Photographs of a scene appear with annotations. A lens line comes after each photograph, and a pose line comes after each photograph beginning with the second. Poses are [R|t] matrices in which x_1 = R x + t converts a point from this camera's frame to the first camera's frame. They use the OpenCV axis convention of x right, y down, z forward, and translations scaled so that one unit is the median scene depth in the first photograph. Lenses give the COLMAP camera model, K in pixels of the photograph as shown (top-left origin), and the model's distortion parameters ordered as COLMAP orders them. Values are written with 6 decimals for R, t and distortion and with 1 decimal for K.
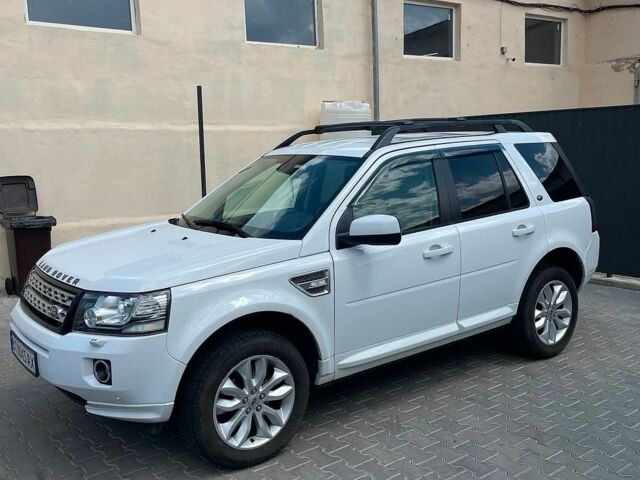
lens RADIAL K [[630.1, 0, 316.5], [0, 630.1, 239.7], [0, 0, 1]] dist [0.011471, 0.000000]
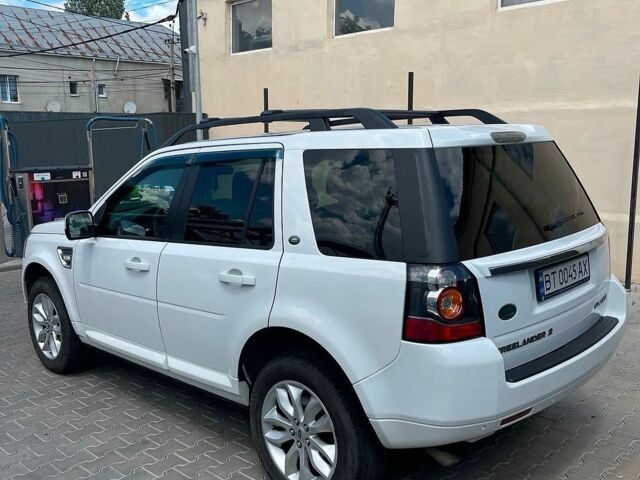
lens RADIAL K [[630.1, 0, 319.4], [0, 630.1, 240.4], [0, 0, 1]] dist [0.011471, 0.000000]
pose [[0.179376, 0.179967, -0.967180, 0.574271], [-0.126188, 0.979213, 0.158802, -0.100478], [0.975654, 0.093561, 0.198357, 0.548893]]
